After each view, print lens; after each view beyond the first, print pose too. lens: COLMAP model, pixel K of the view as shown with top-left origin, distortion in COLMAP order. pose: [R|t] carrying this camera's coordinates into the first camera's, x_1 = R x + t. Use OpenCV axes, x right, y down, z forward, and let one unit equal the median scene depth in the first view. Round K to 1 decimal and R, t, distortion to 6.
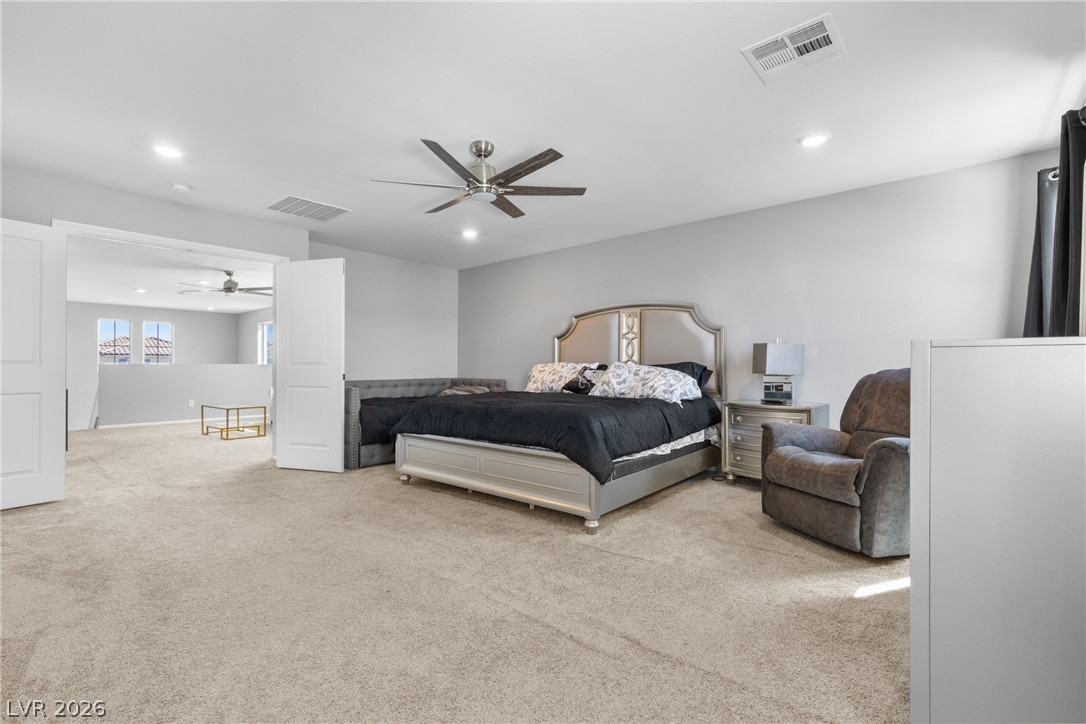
lens RADIAL K [[485.2, 0, 549.2], [0, 485.2, 362.8], [0, 0, 1]] dist [0.007220, 0.000752]
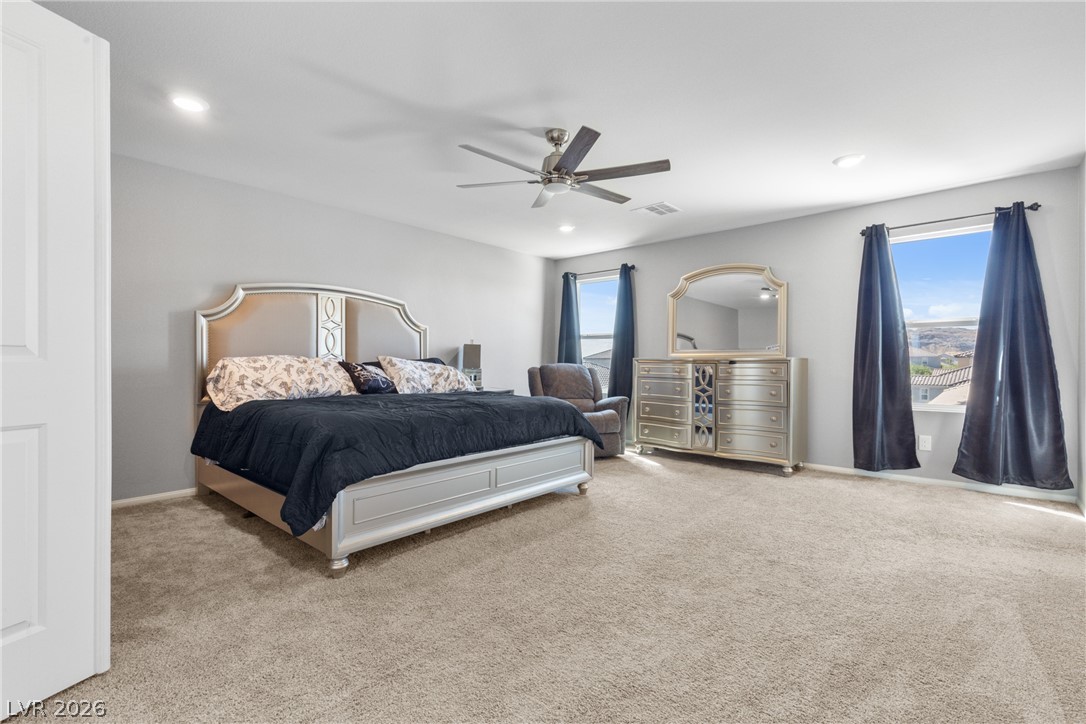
lens RADIAL K [[485.2, 0, 549.2], [0, 485.2, 362.8], [0, 0, 1]] dist [0.007220, 0.000752]
pose [[0.030165, -0.000548, 0.999545, -0.809652], [-0.009503, 0.999955, 0.000835, 0.006977], [-0.999500, -0.009524, 0.030158, 0.724499]]
